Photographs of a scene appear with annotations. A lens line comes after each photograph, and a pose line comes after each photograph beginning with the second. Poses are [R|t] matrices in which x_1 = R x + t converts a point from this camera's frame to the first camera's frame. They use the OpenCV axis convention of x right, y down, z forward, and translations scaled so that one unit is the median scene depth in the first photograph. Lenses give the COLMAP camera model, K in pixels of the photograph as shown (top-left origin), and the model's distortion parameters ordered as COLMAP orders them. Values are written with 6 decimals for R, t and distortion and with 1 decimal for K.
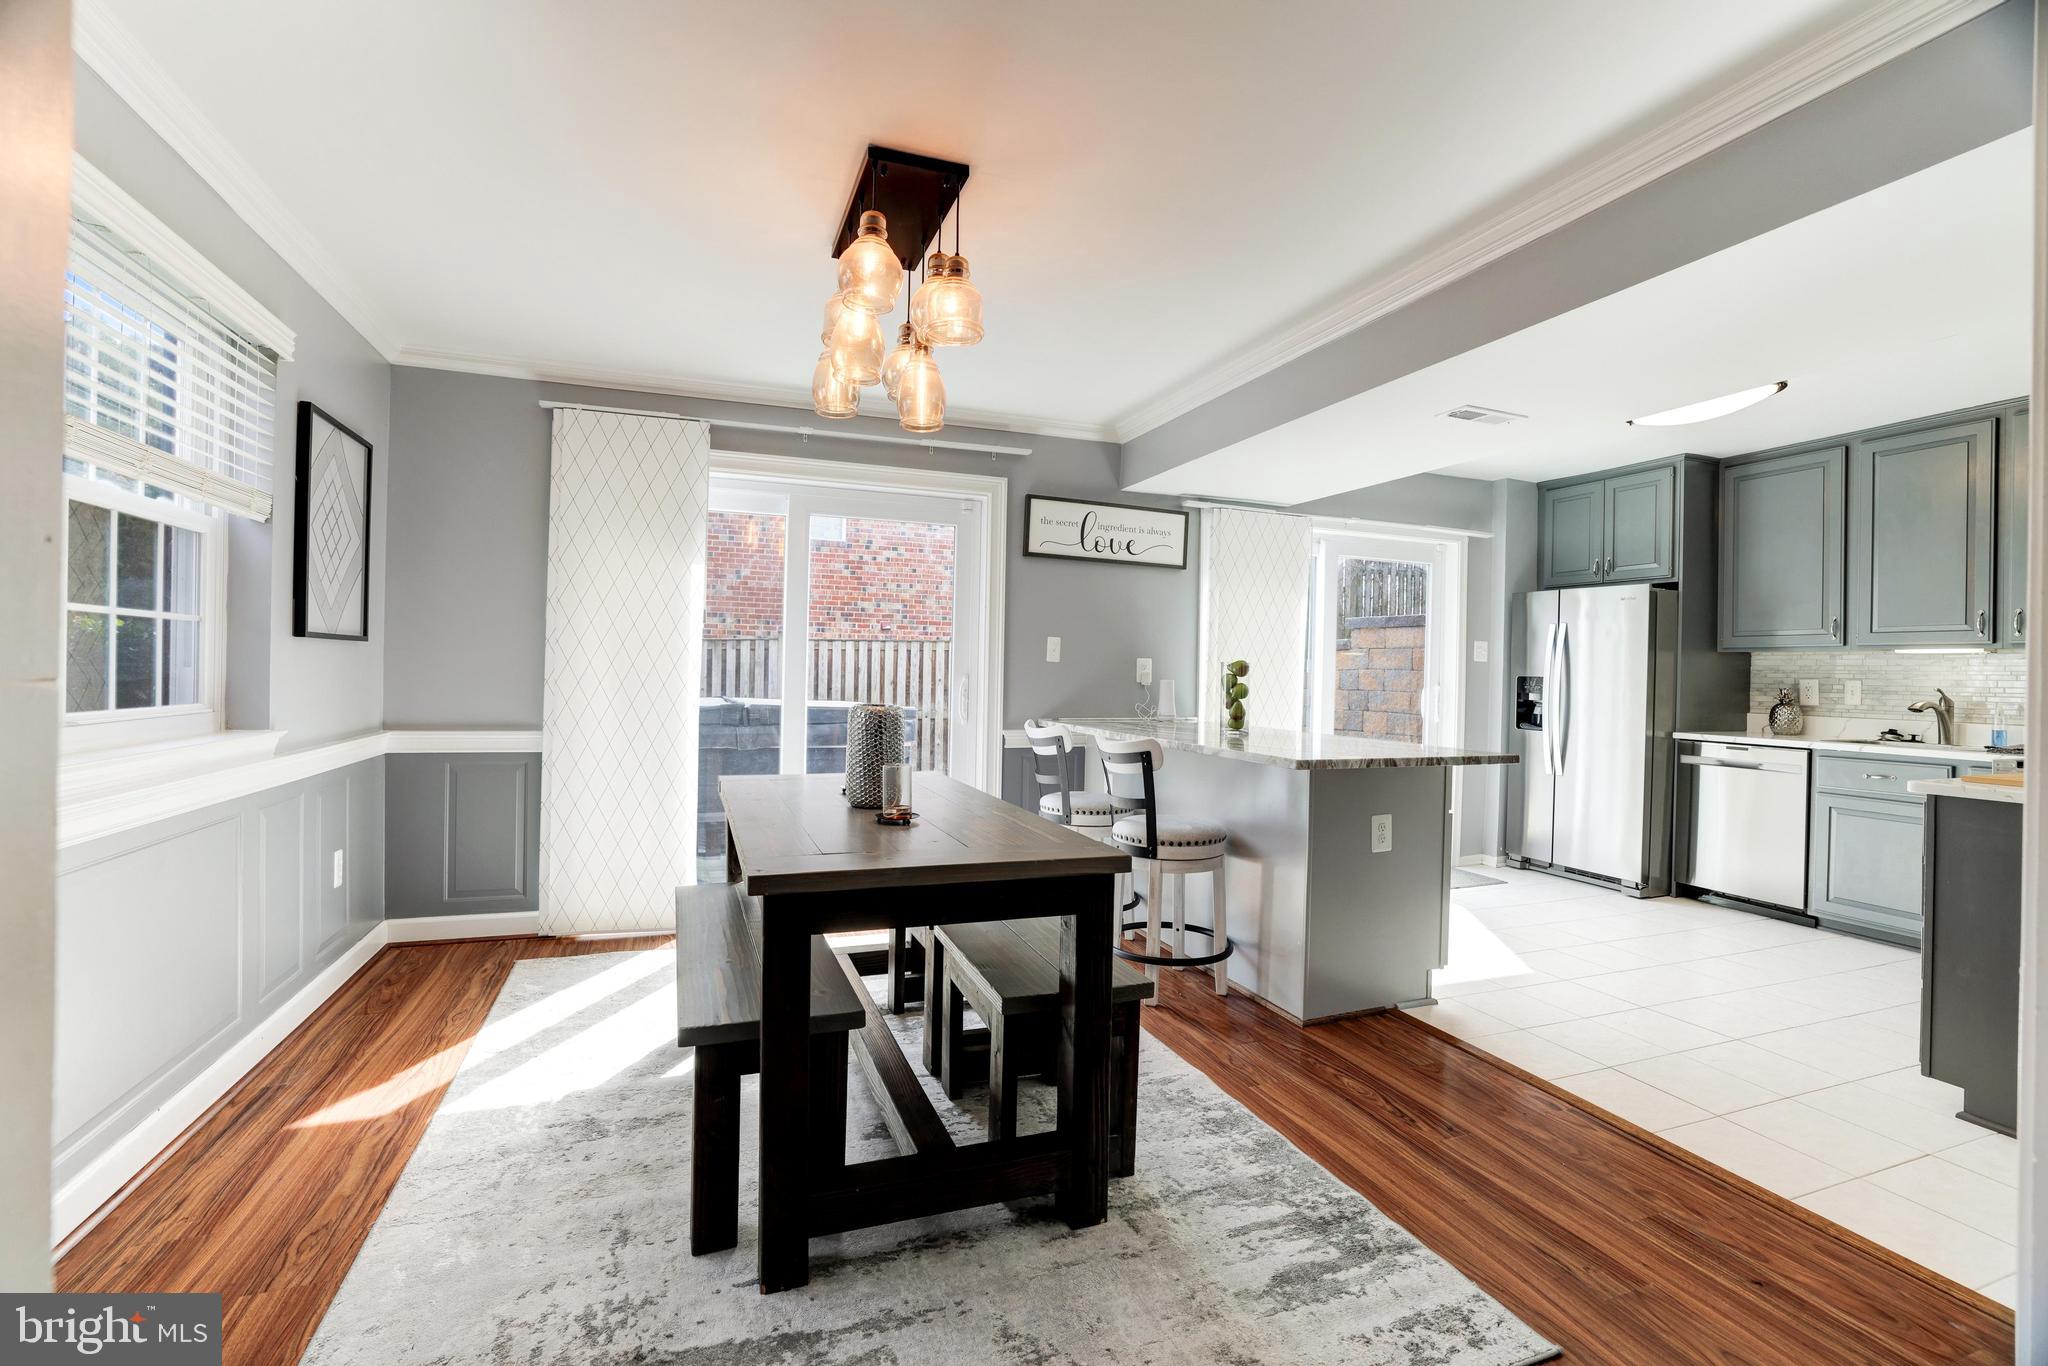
lens RADIAL K [[886.9, 0, 1009.1], [0, 886.9, 671.1], [0, 0, 1]] dist [-0.048199, 0.015438]
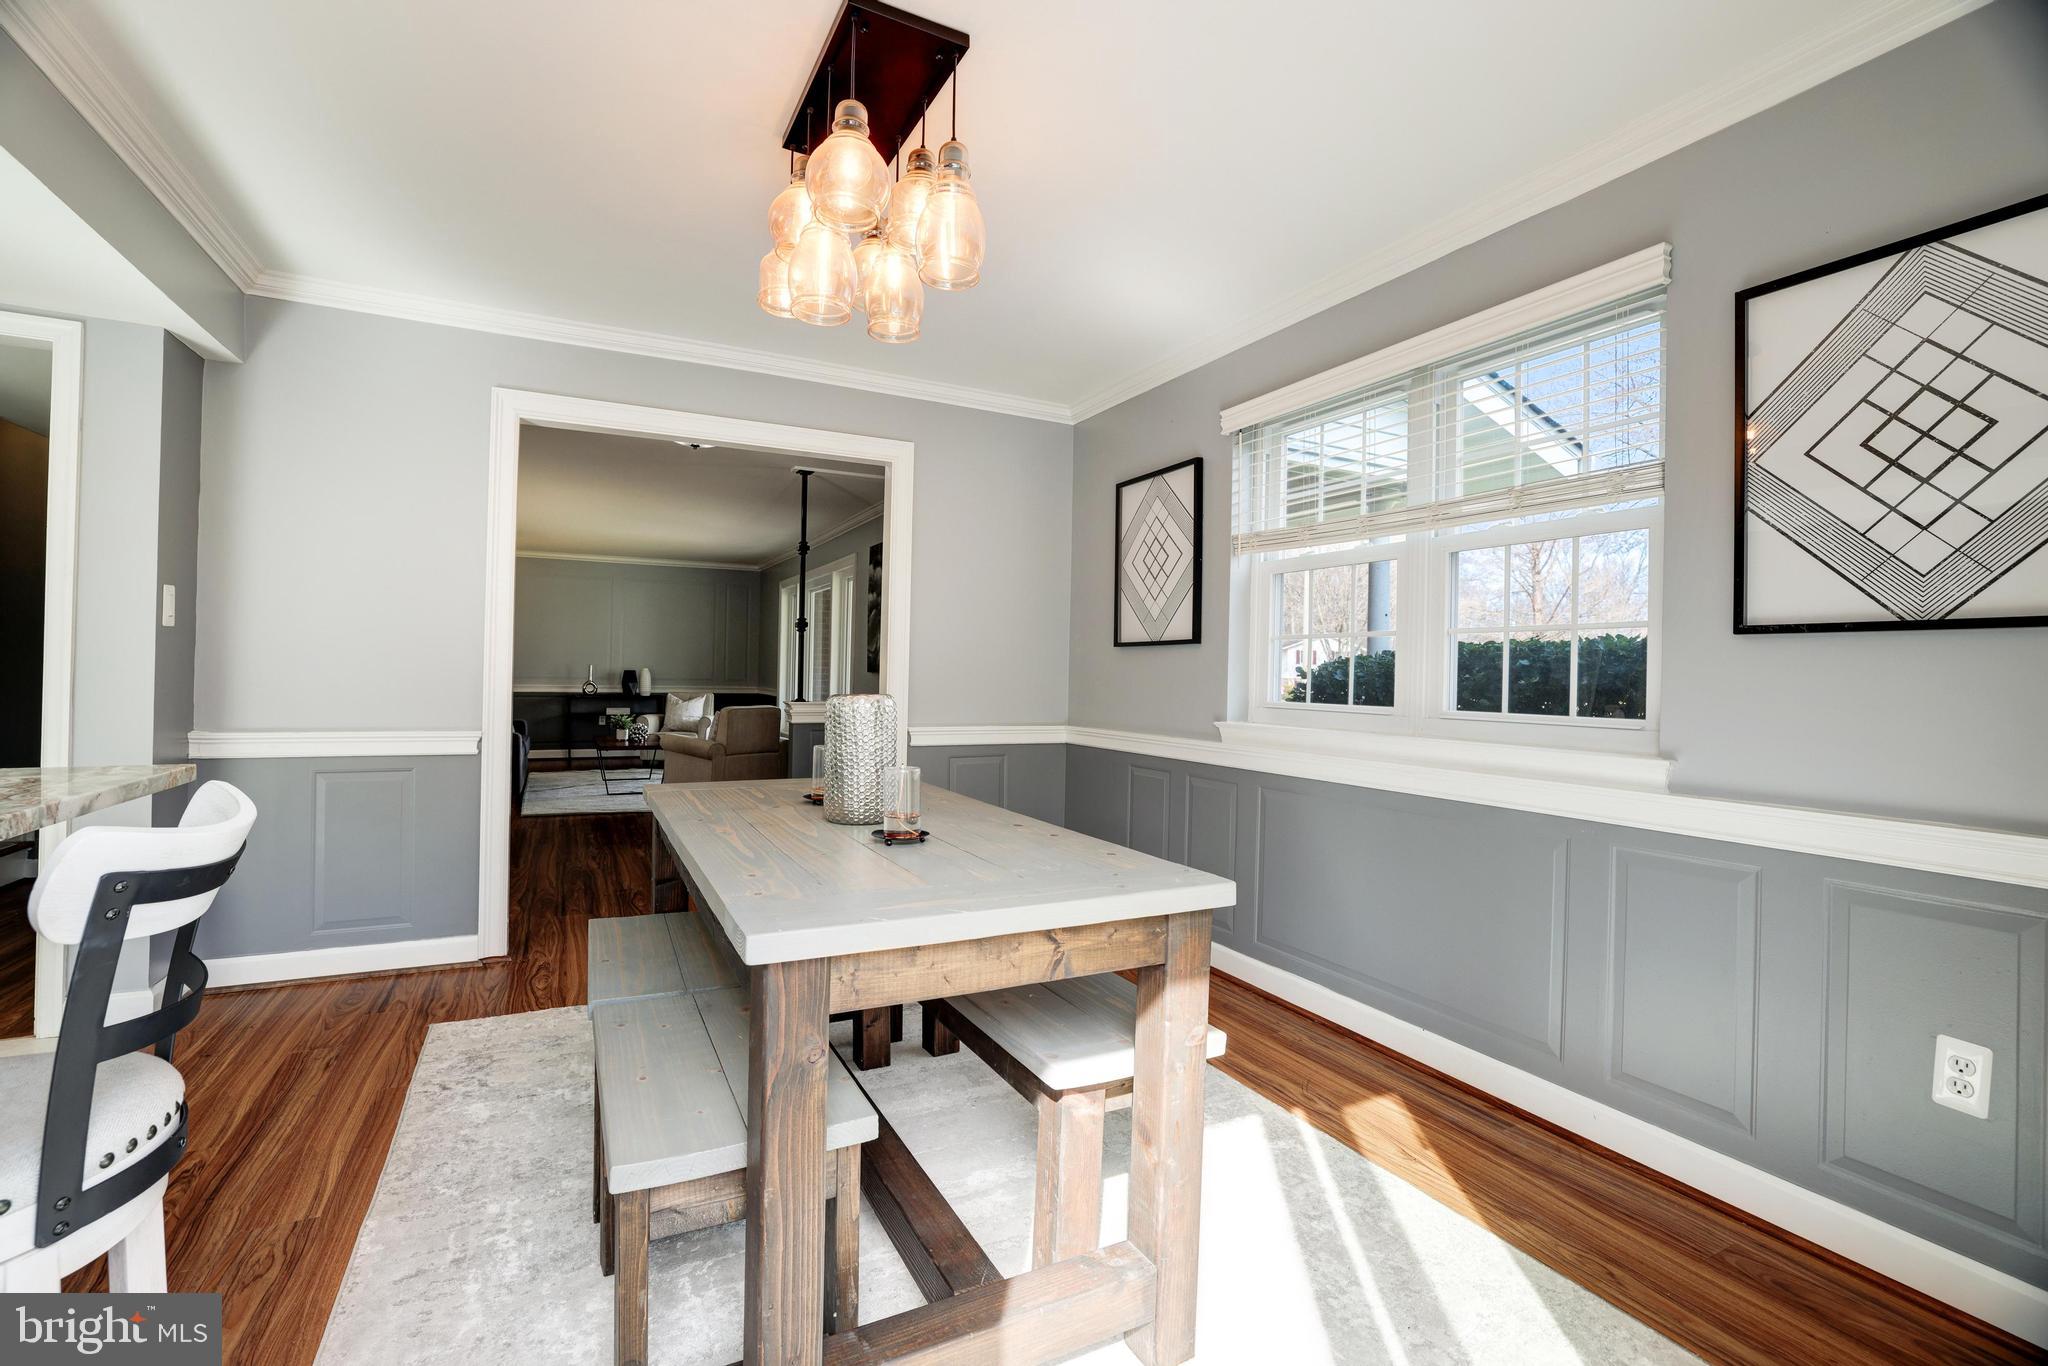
lens RADIAL K [[886.9, 0, 1011.0], [0, 886.9, 669.9], [0, 0, 1]] dist [-0.048199, 0.015438]
pose [[-0.992031, -0.039704, -0.119571, -0.101473], [-0.039322, 0.999211, -0.005555, 0.008856], [0.119697, -0.000809, -0.992810, 0.989952]]
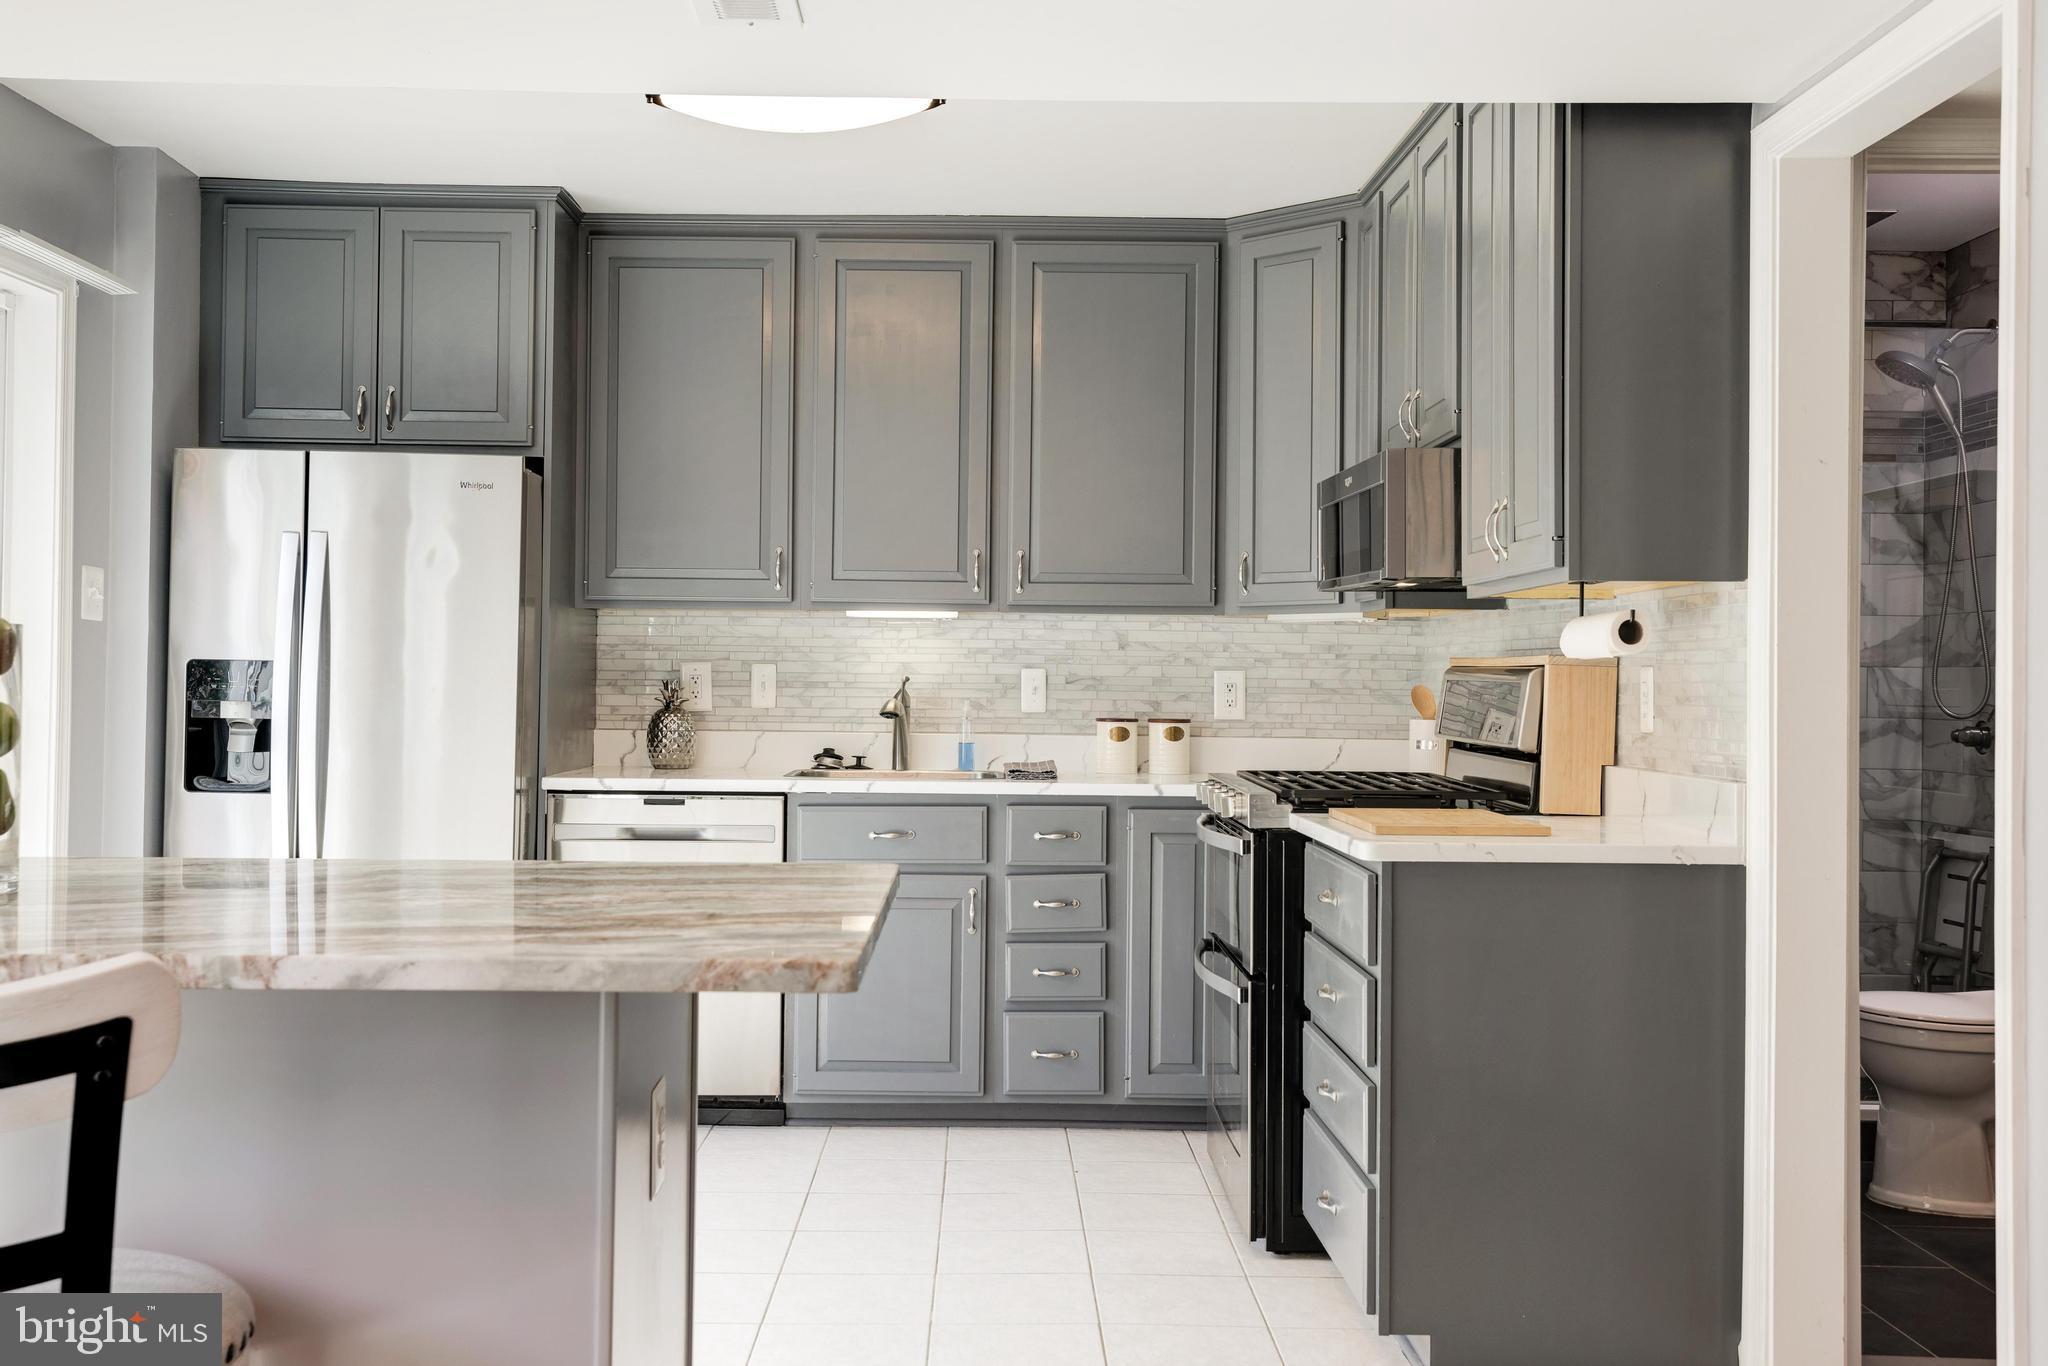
lens RADIAL K [[1979.8, 0, 1013.6], [0, 1979.8, 657.4], [0, 0, 1]] dist [0.011144, 0.000000]
pose [[0.330362, -0.007084, 0.943828, -0.171354], [-0.004327, 0.999950, 0.009020, -0.005486], [-0.943845, -0.007063, 0.330314, 0.428717]]
